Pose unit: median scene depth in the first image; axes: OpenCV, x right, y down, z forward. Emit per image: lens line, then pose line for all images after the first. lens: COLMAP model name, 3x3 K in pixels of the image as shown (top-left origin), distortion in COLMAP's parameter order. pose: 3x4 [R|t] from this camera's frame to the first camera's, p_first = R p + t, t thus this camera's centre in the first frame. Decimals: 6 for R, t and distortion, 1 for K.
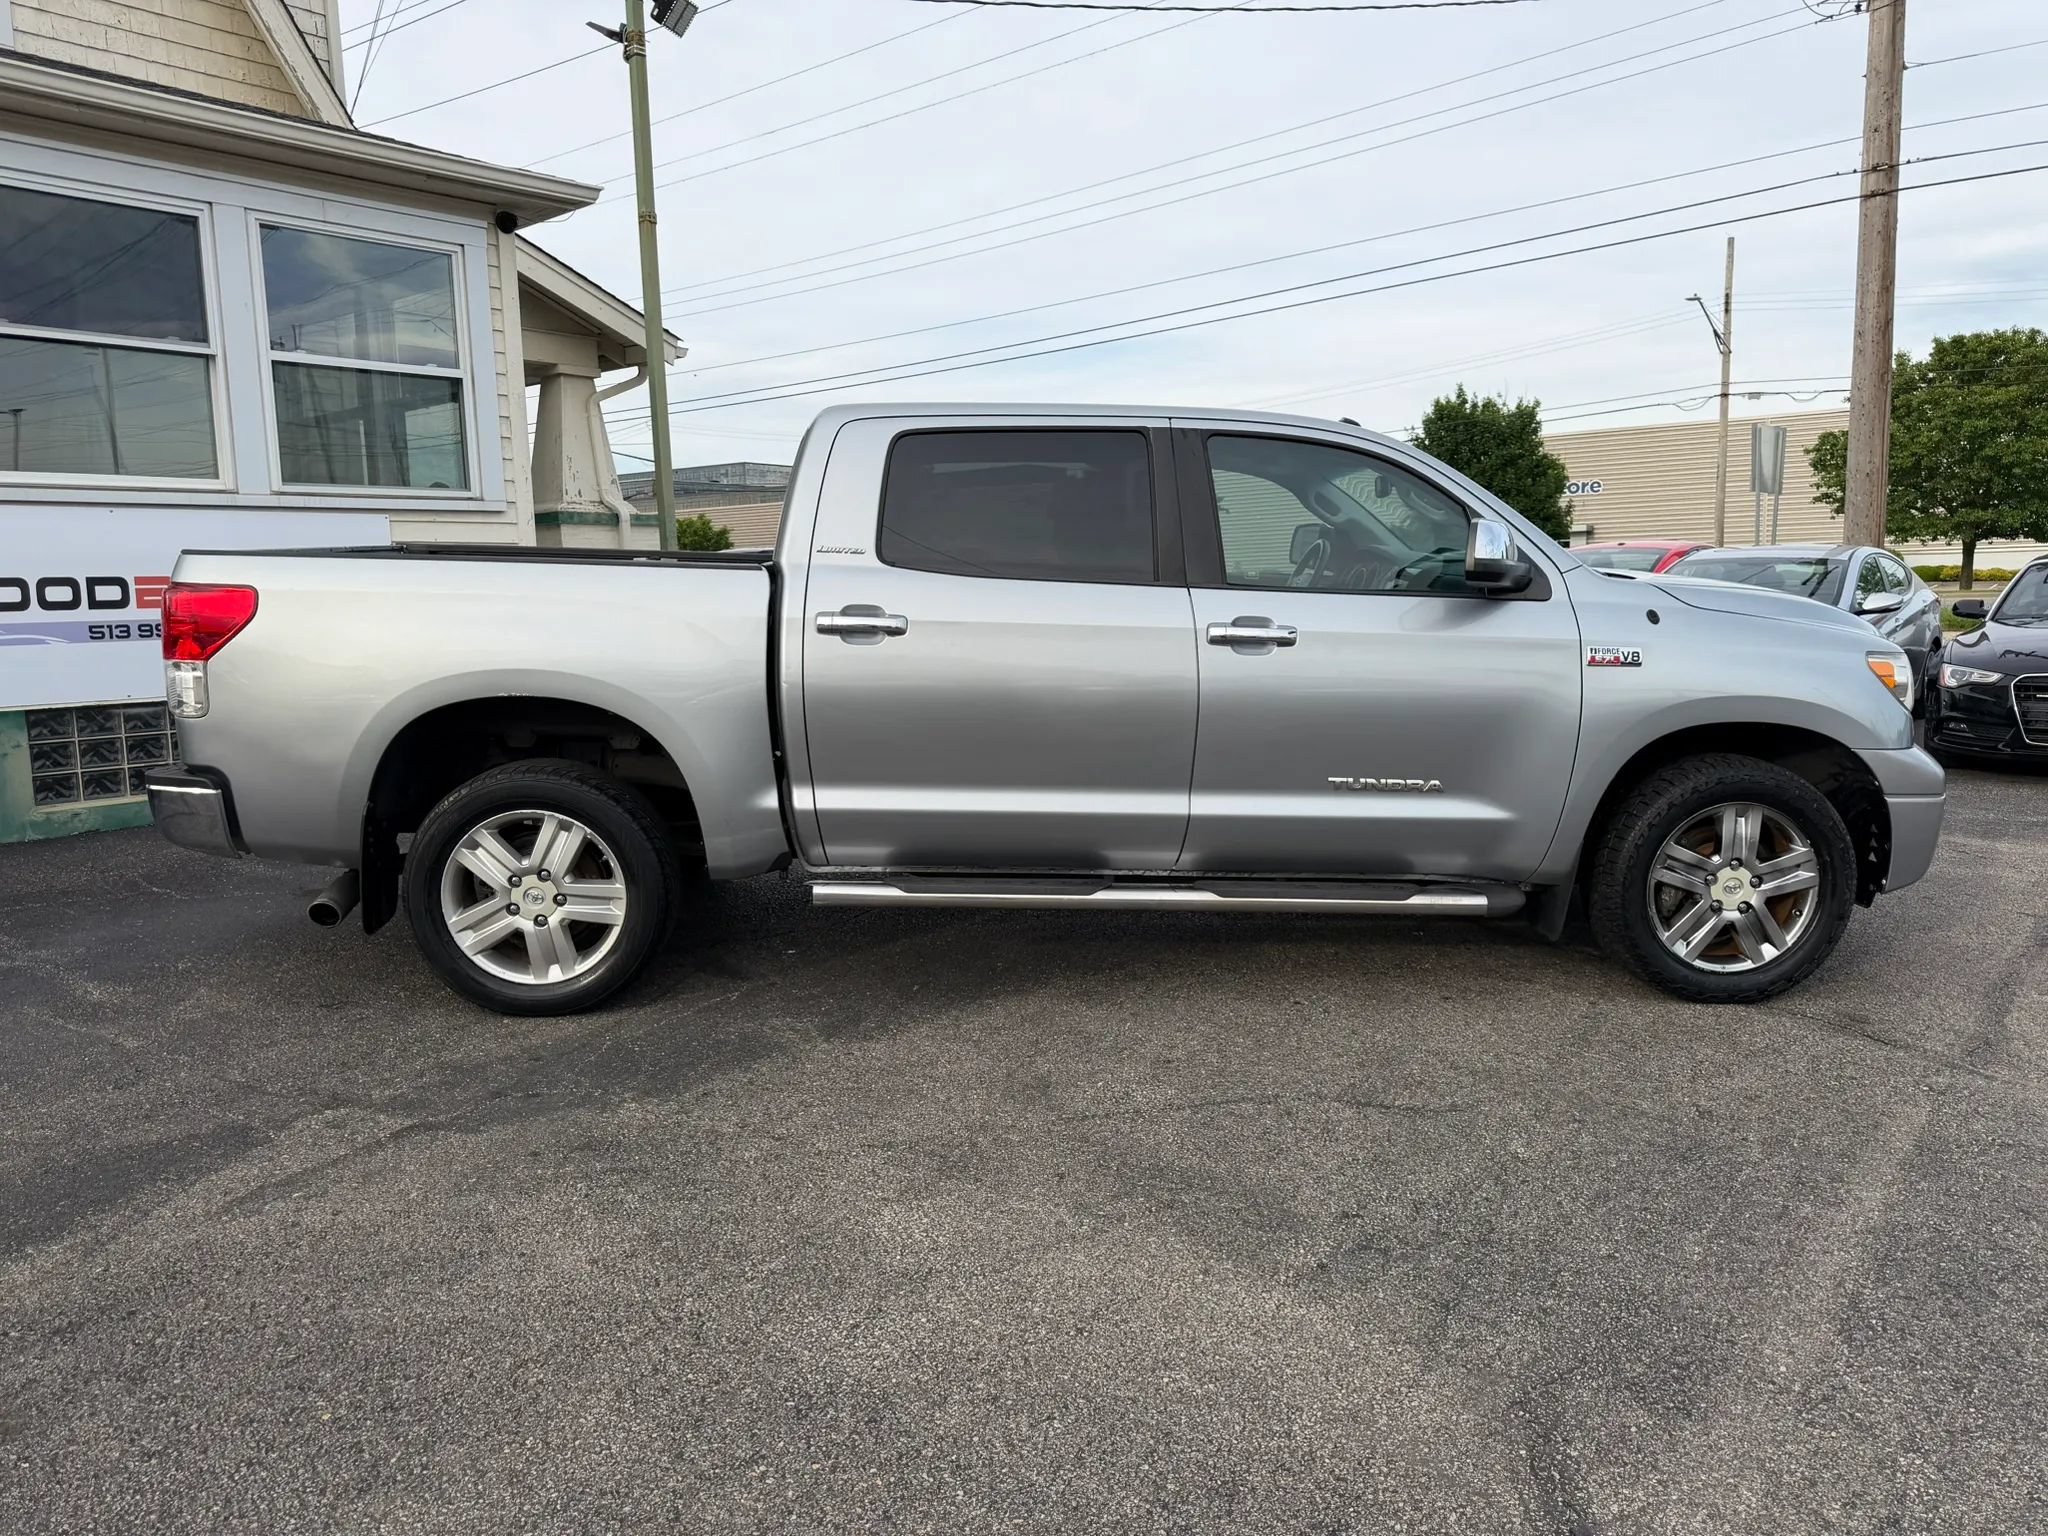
lens RADIAL K [[1474.2, 0, 1032.0], [0, 1474.2, 778.9], [0, 0, 1]] dist [-0.000164, -0.002610]
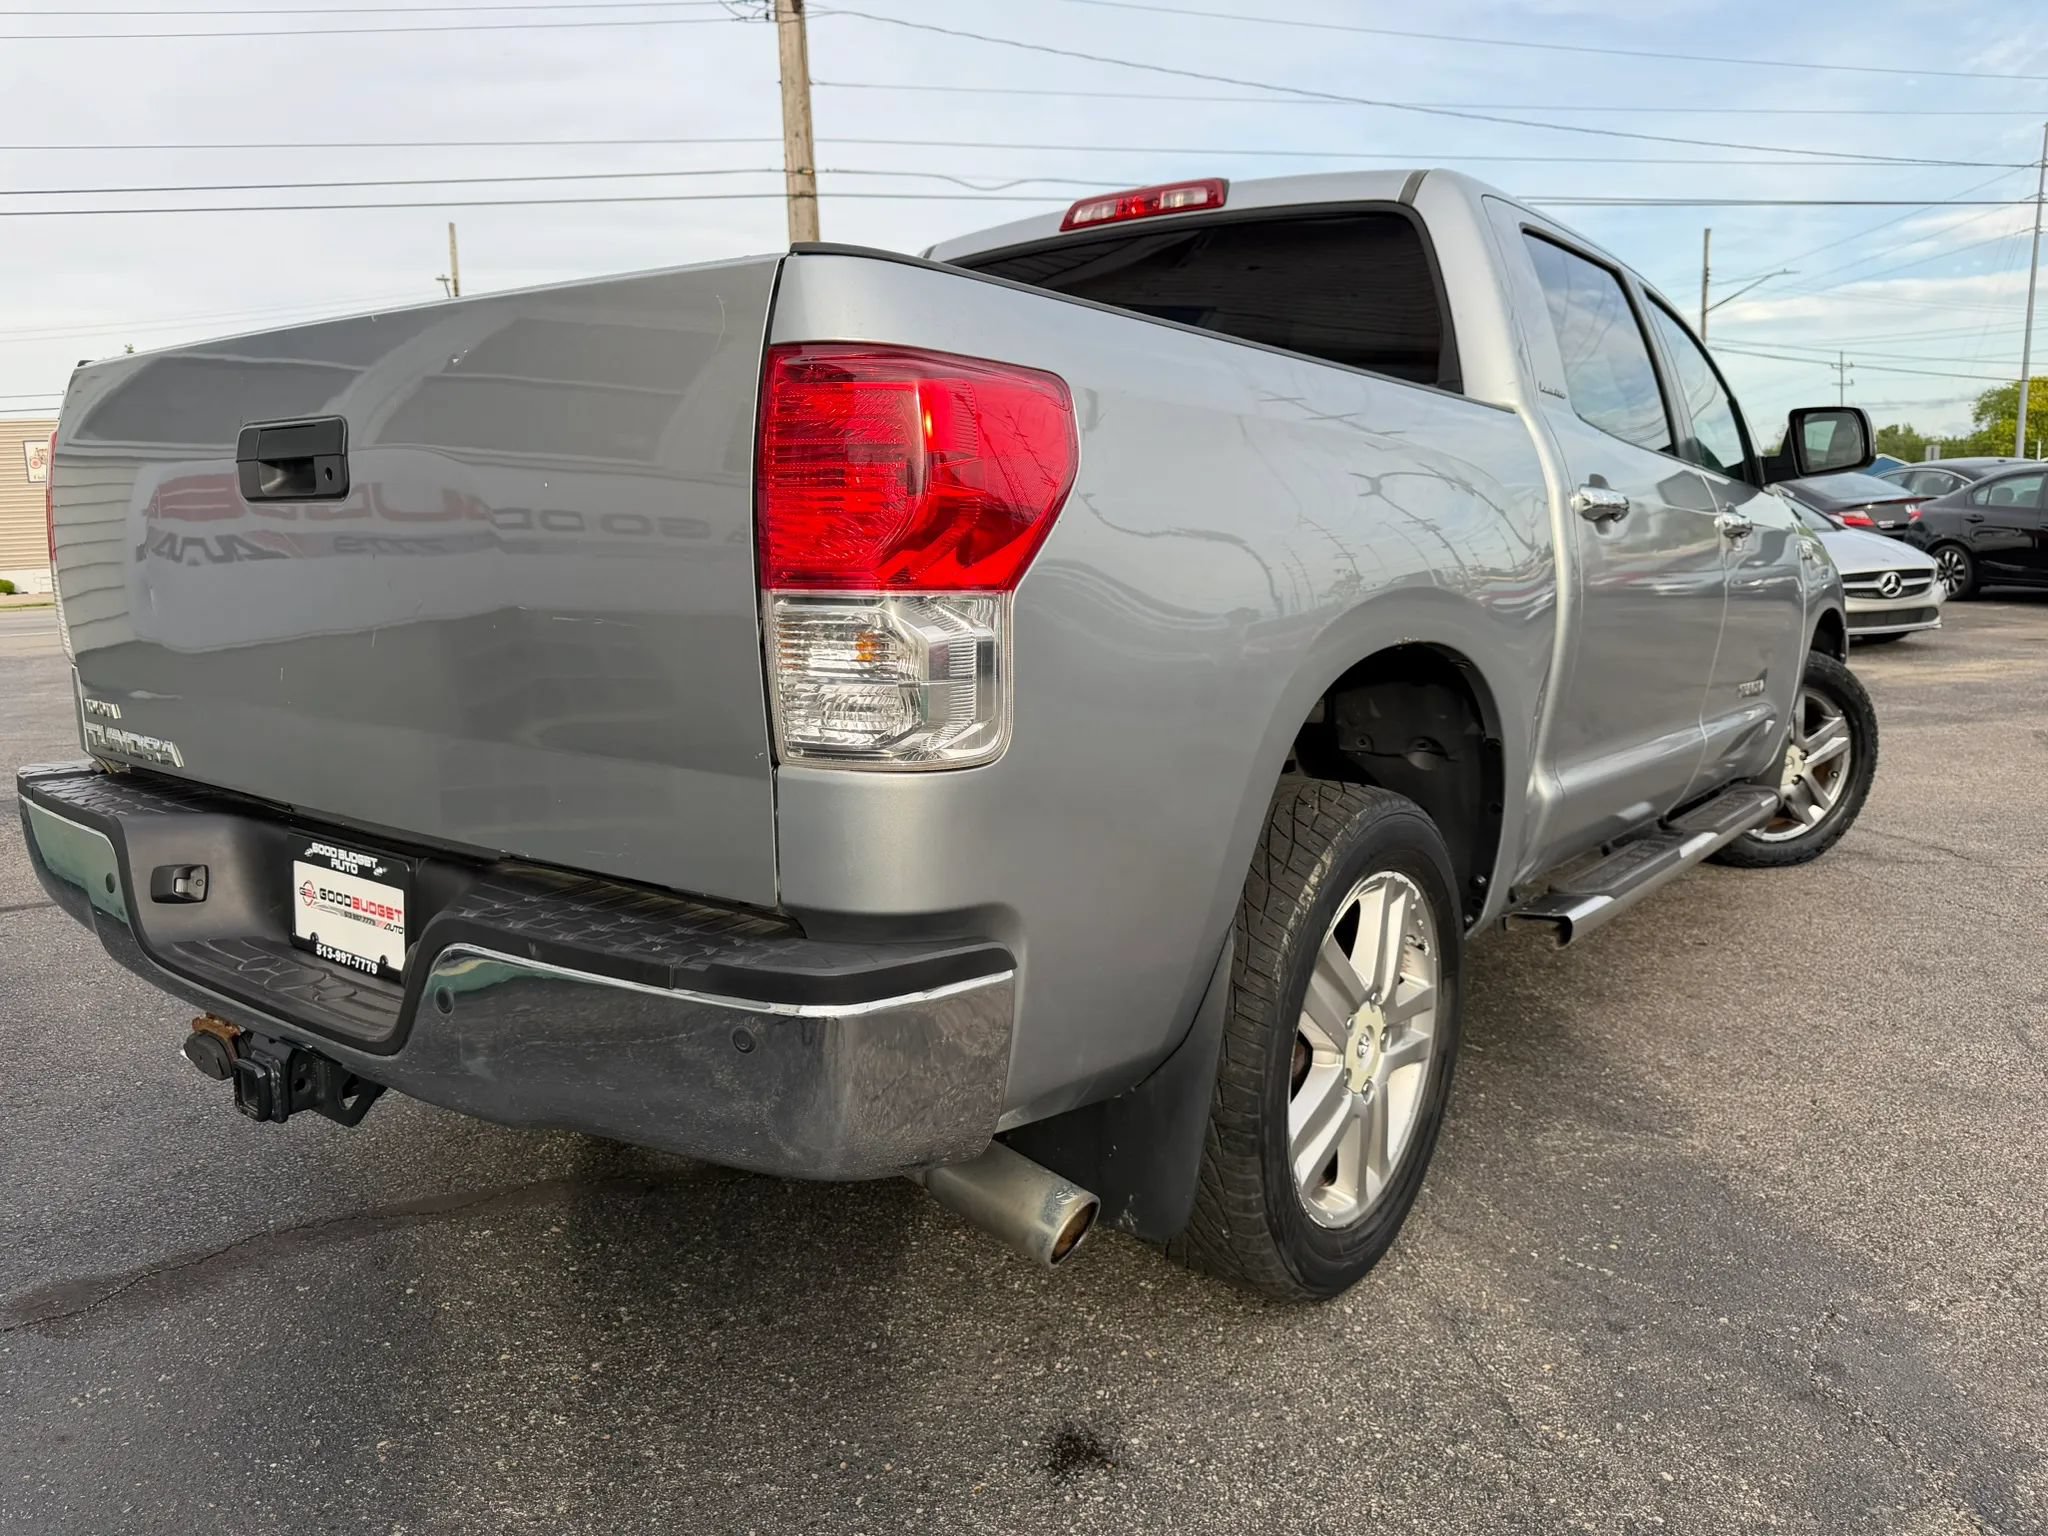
lens RADIAL K [[1480.2, 0, 1002.7], [0, 1480.2, 780.7], [0, 0, 1]] dist [-0.006877, 0.003153]
pose [[0.626587, -0.124347, 0.769368, -0.225298], [0.124046, 0.990517, 0.059064, -0.015721], [-0.769416, 0.058429, 0.636070, 0.217935]]
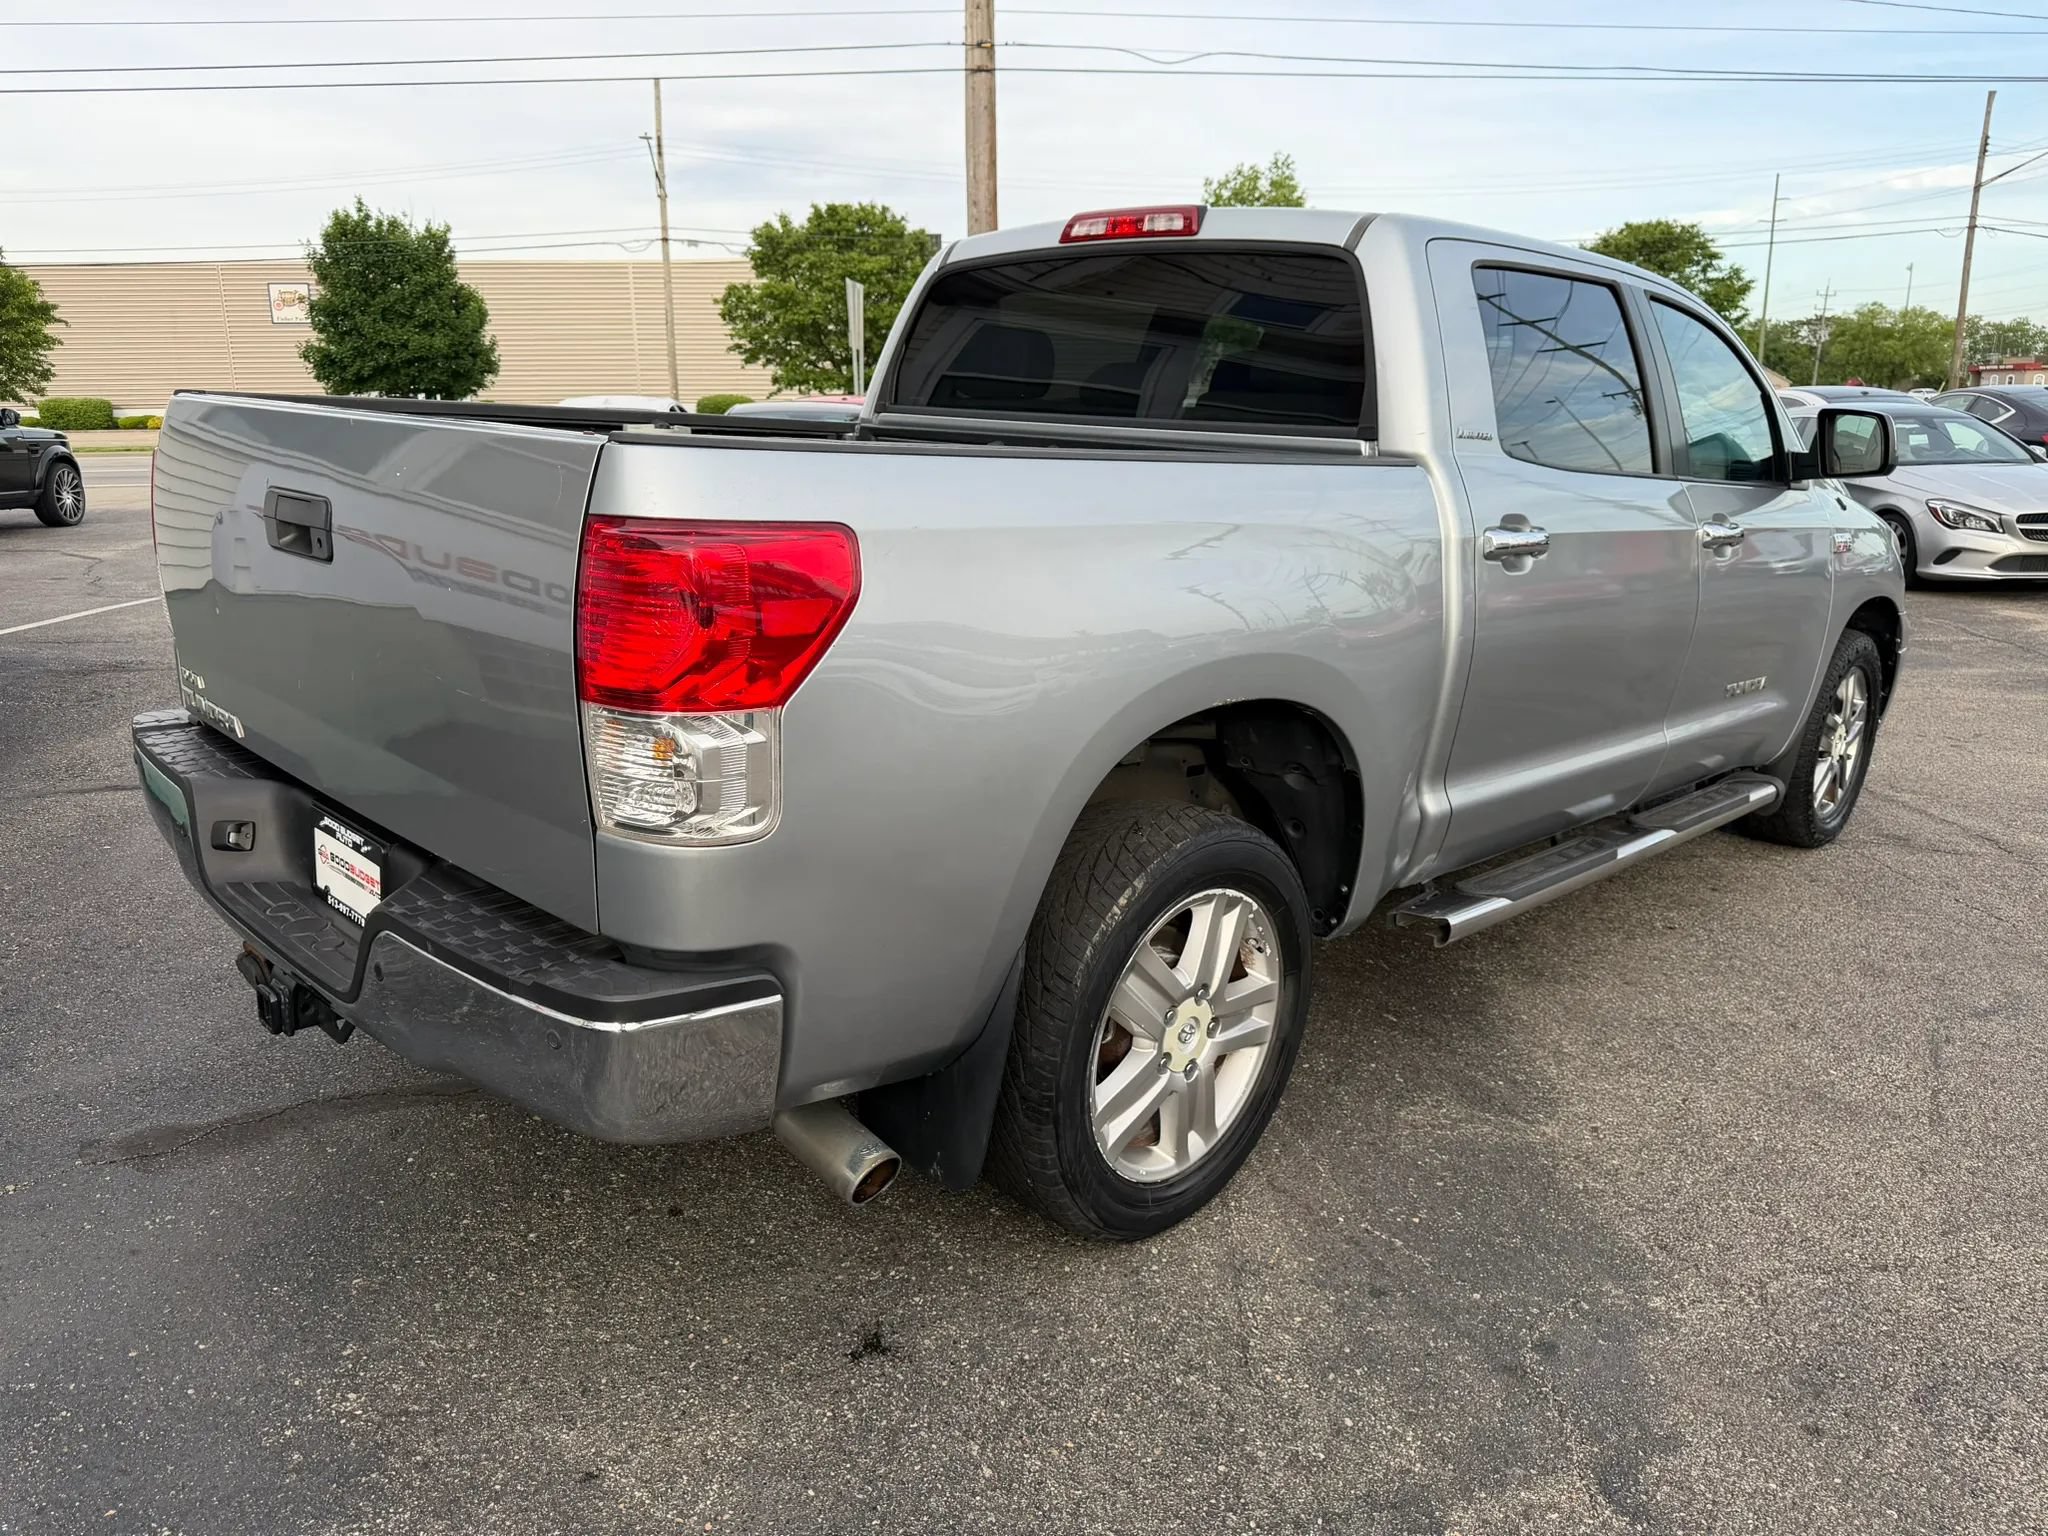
lens RADIAL K [[1463.2, 0, 995.4], [0, 1463.2, 793.3], [0, 0, 1]] dist [0.004745, -0.006017]
pose [[0.727247, -0.155519, 0.668524, -0.218629], [0.075897, 0.986240, 0.146866, -0.030509], [-0.682166, -0.056069, 0.729044, 0.179134]]
